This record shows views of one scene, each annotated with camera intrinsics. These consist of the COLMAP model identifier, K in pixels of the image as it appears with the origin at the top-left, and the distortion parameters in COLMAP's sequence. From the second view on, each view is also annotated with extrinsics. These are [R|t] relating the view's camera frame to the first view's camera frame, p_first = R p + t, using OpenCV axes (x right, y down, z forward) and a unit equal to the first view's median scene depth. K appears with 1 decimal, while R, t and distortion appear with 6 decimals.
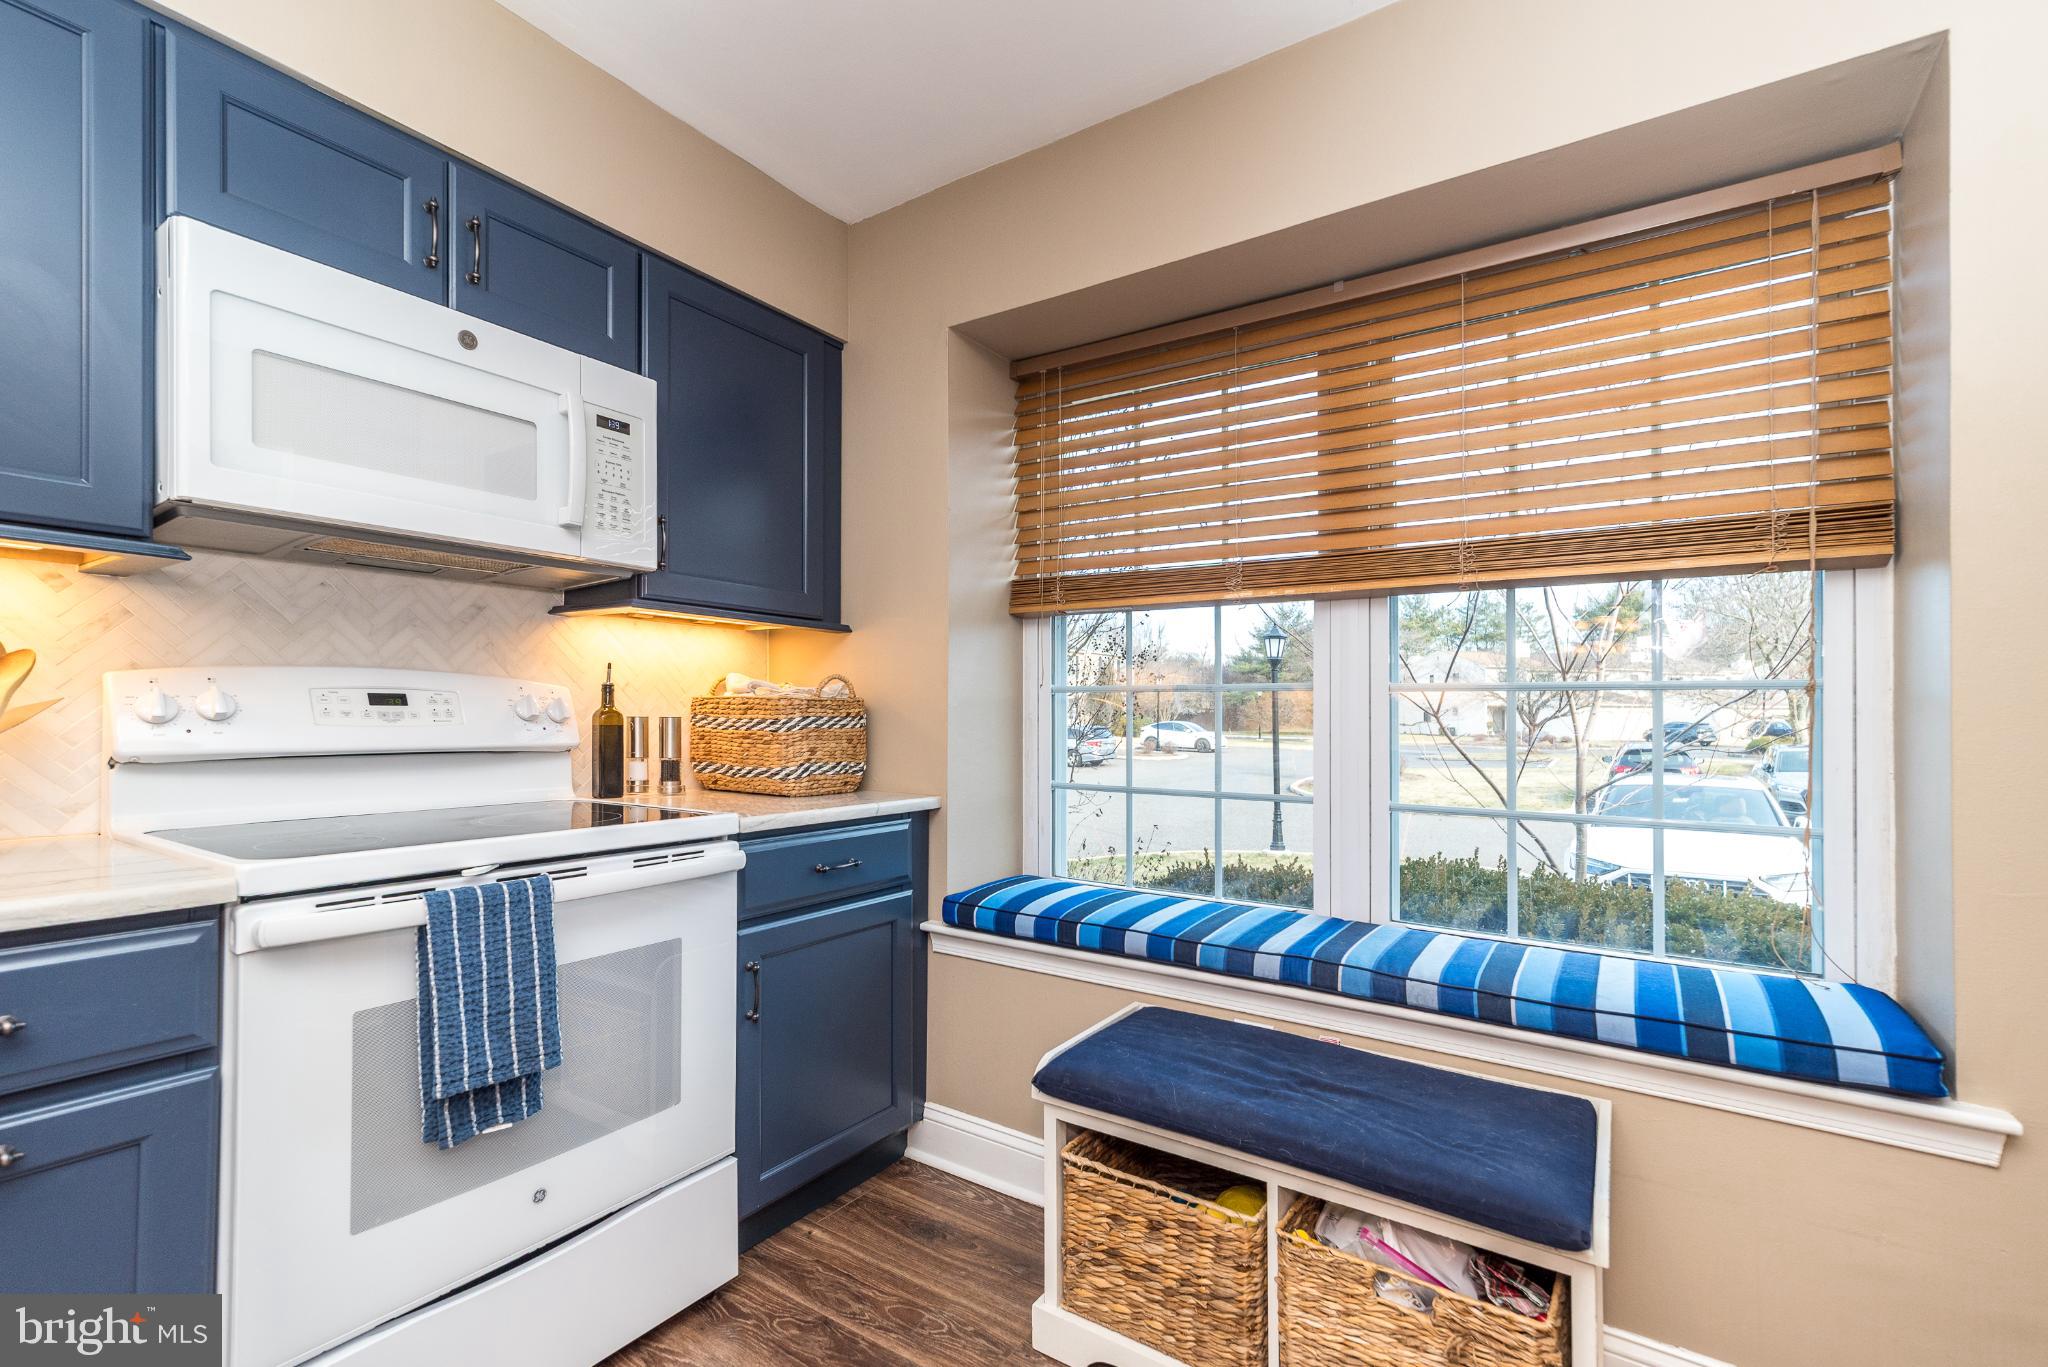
lens RADIAL K [[893.8, 0, 1028.8], [0, 893.8, 711.9], [0, 0, 1]] dist [0.006486, 0.001304]
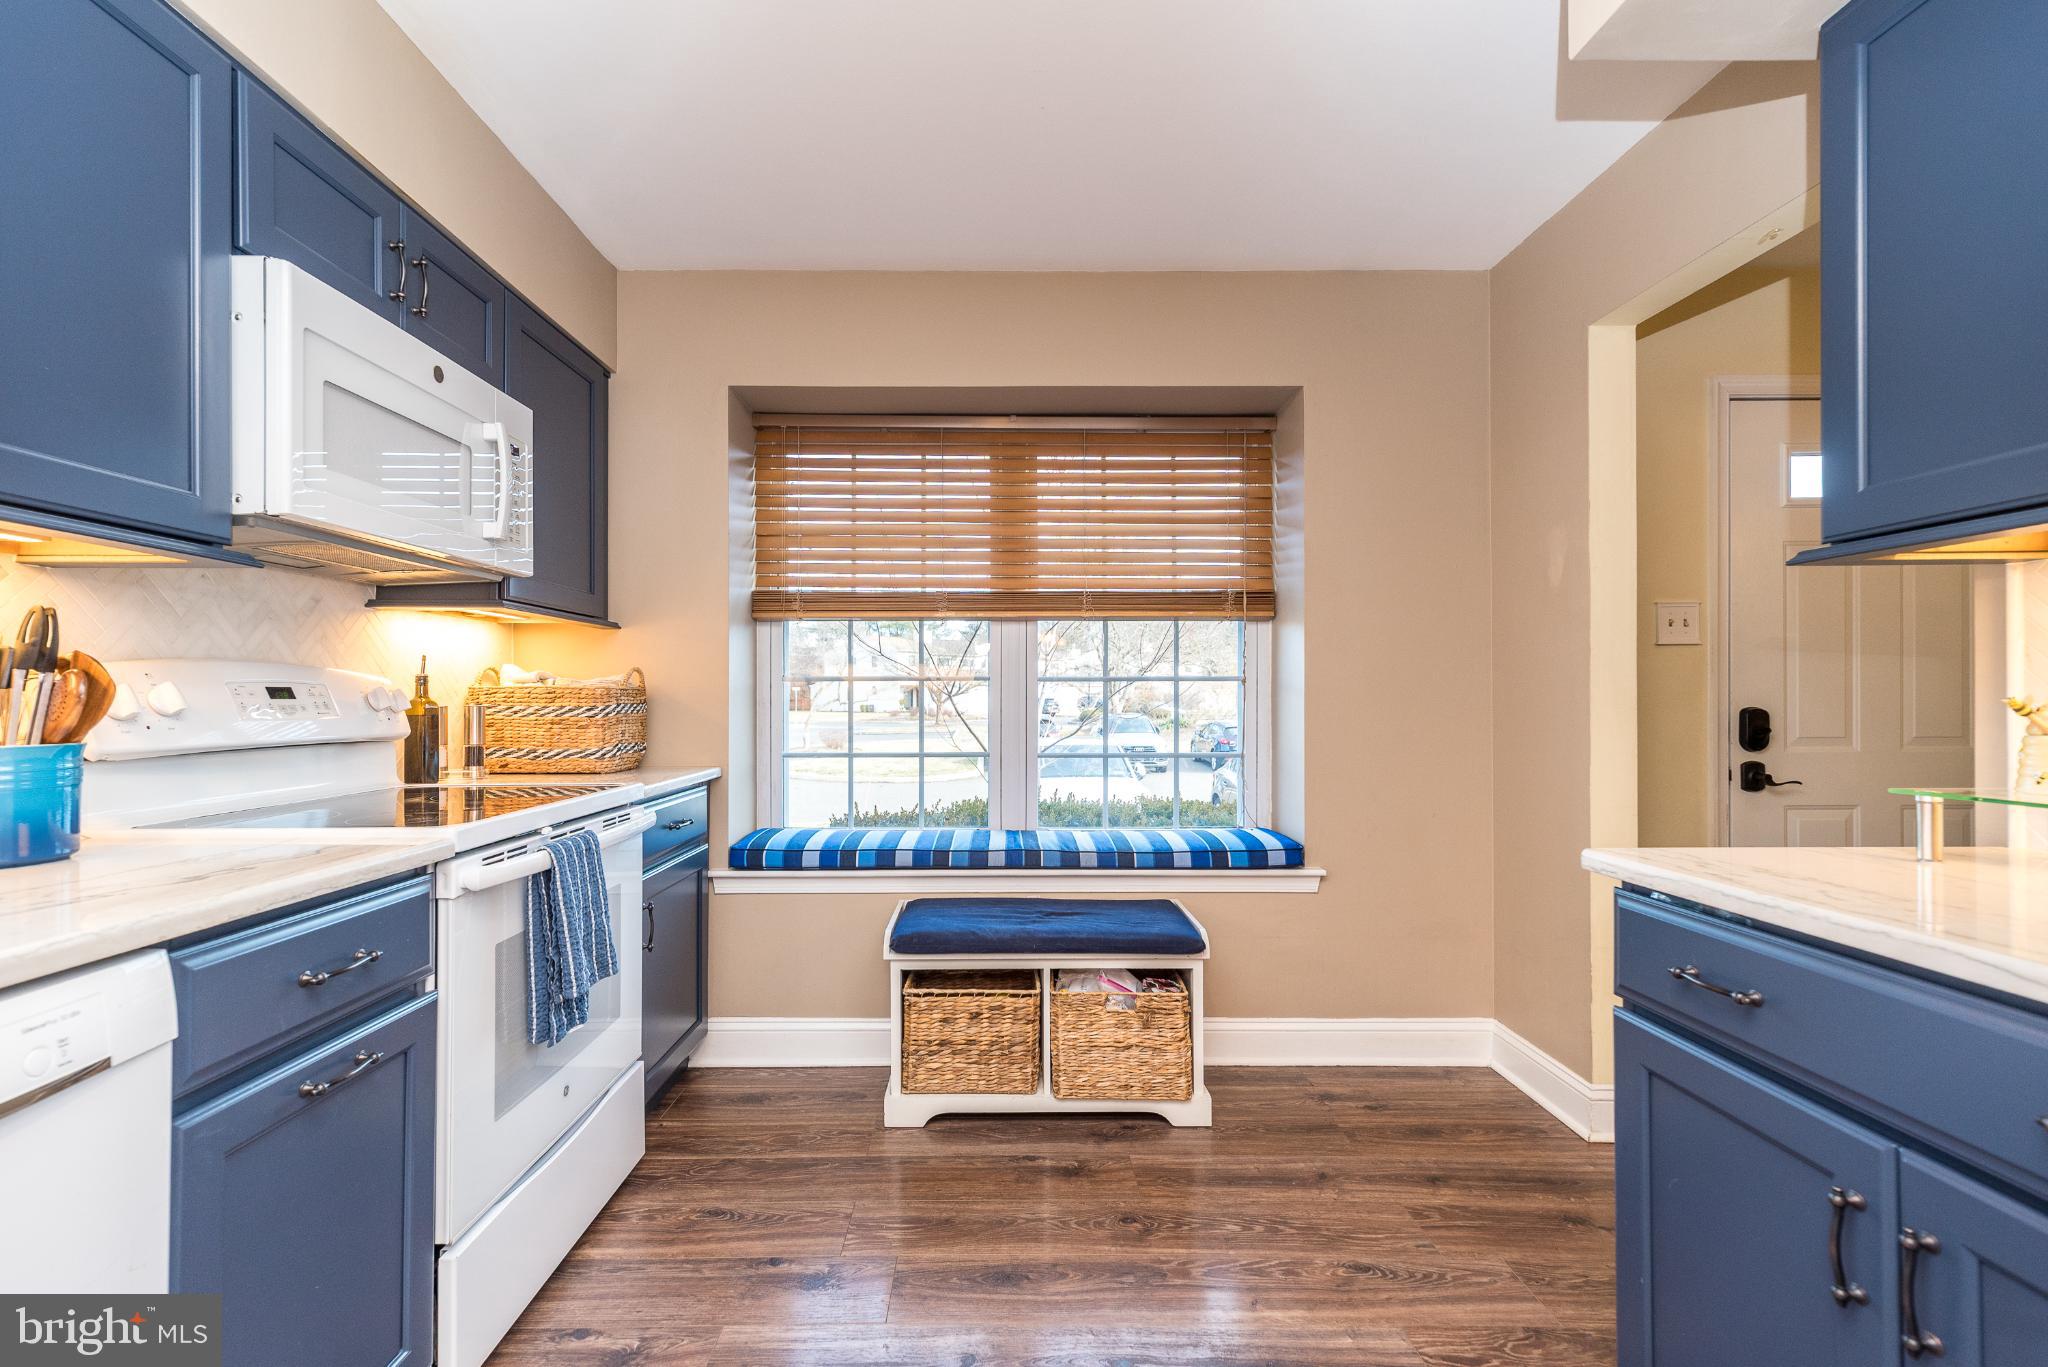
lens RADIAL K [[893.8, 0, 991.0], [0, 893.8, 714.5], [0, 0, 1]] dist [0.006486, 0.001304]
pose [[0.831916, -0.021540, 0.554484, -0.603260], [0.007386, 0.999588, 0.027750, -0.011719], [-0.554853, -0.018990, 0.831732, -0.292526]]
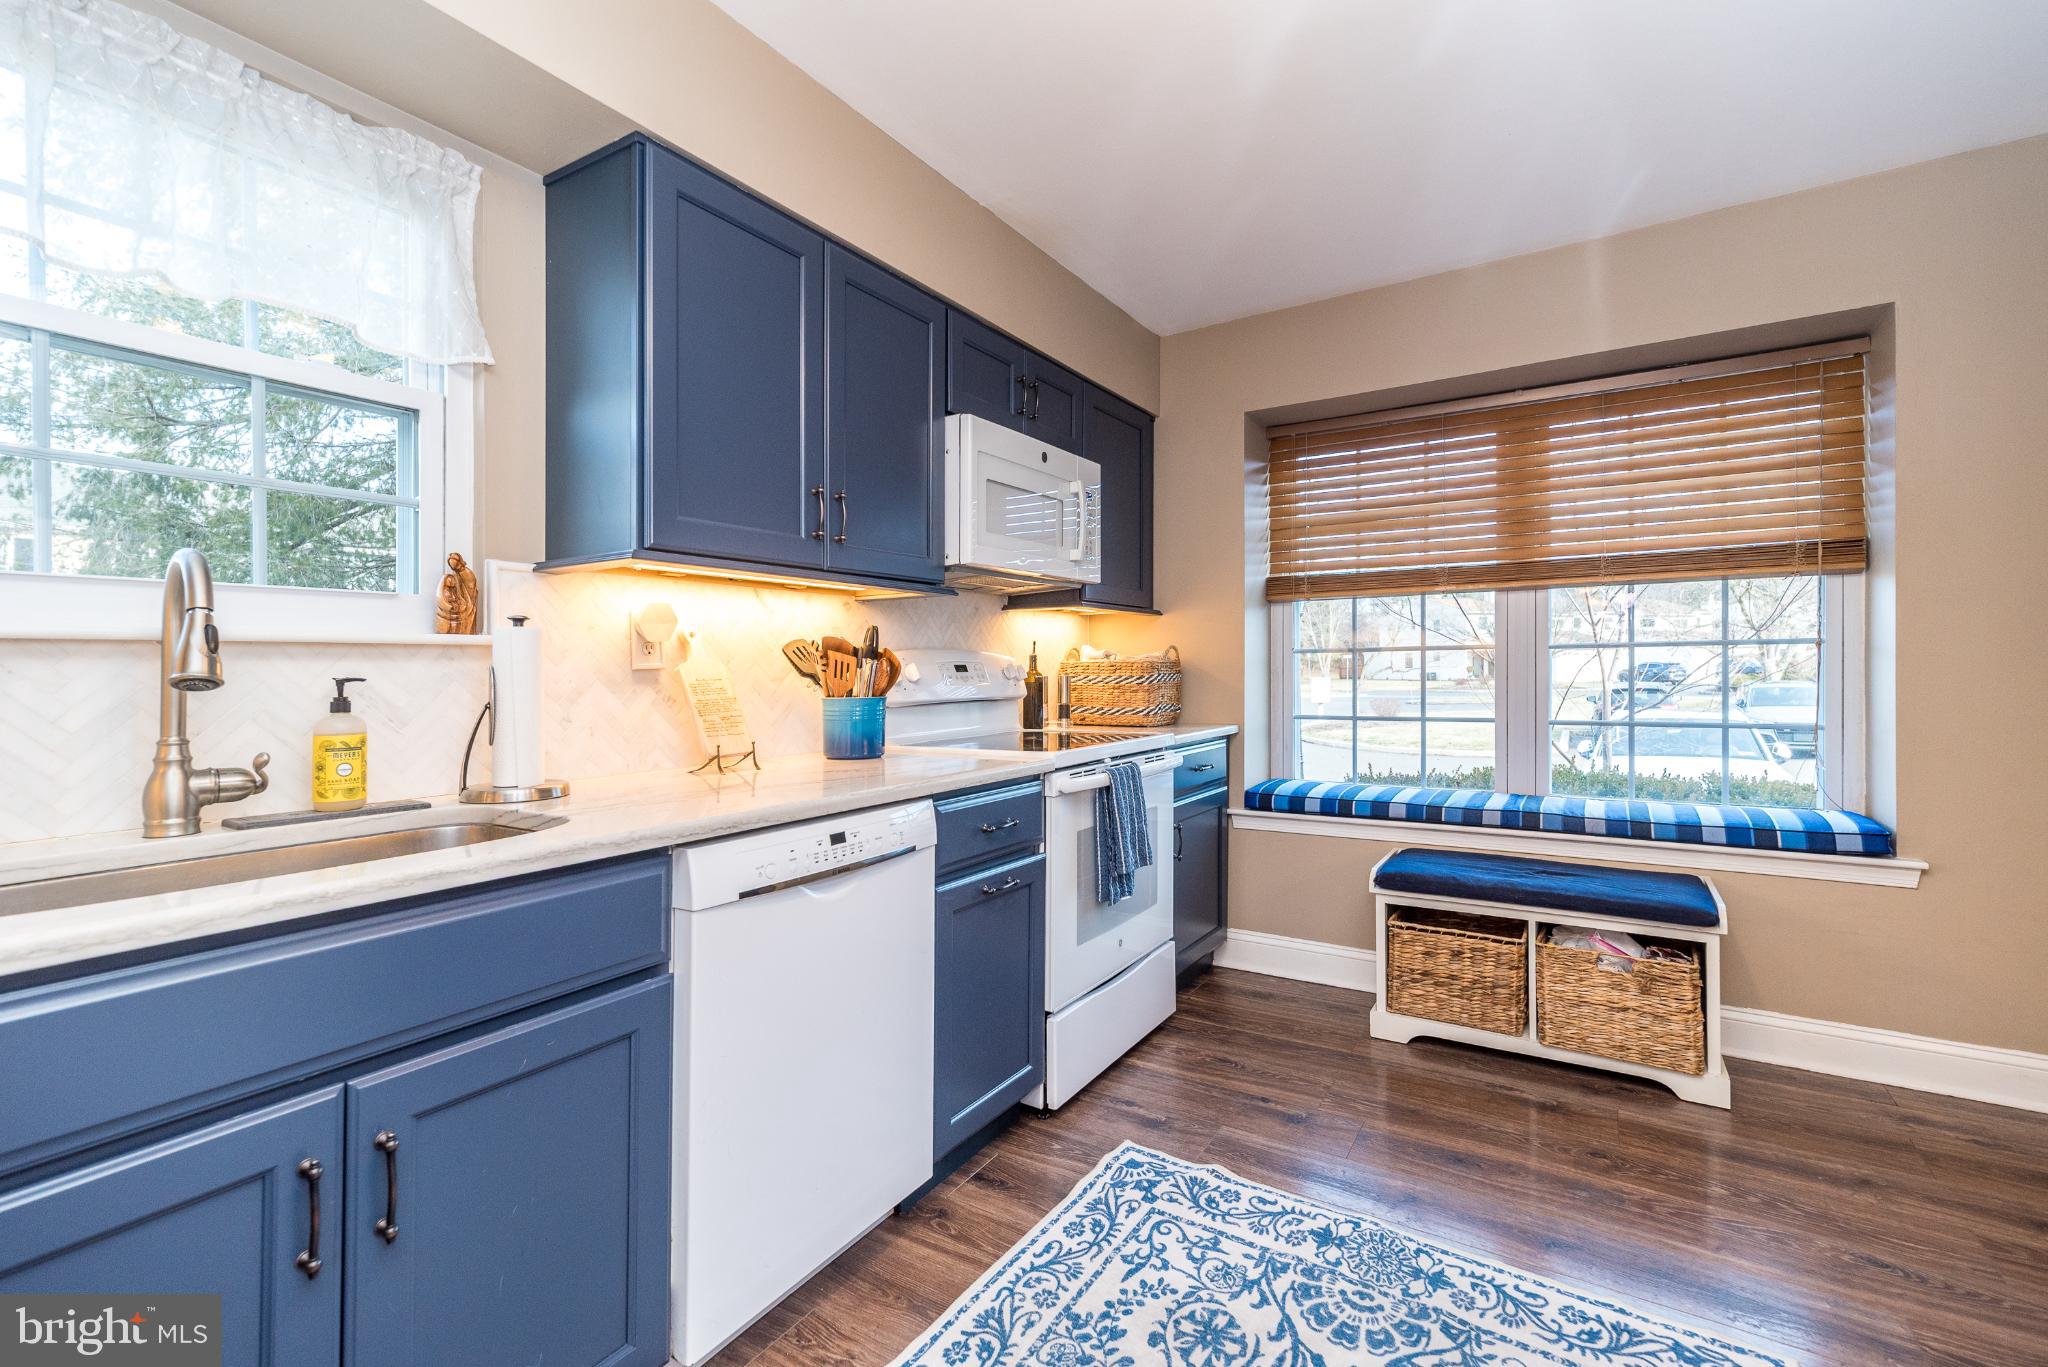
lens RADIAL K [[893.8, 0, 1020.5], [0, 893.8, 692.3], [0, 0, 1]] dist [0.006486, 0.001304]
pose [[0.999576, -0.022041, 0.019003, -0.631415], [0.021486, 0.999350, 0.028948, -0.015121], [-0.019629, -0.028528, 0.999400, -0.634557]]
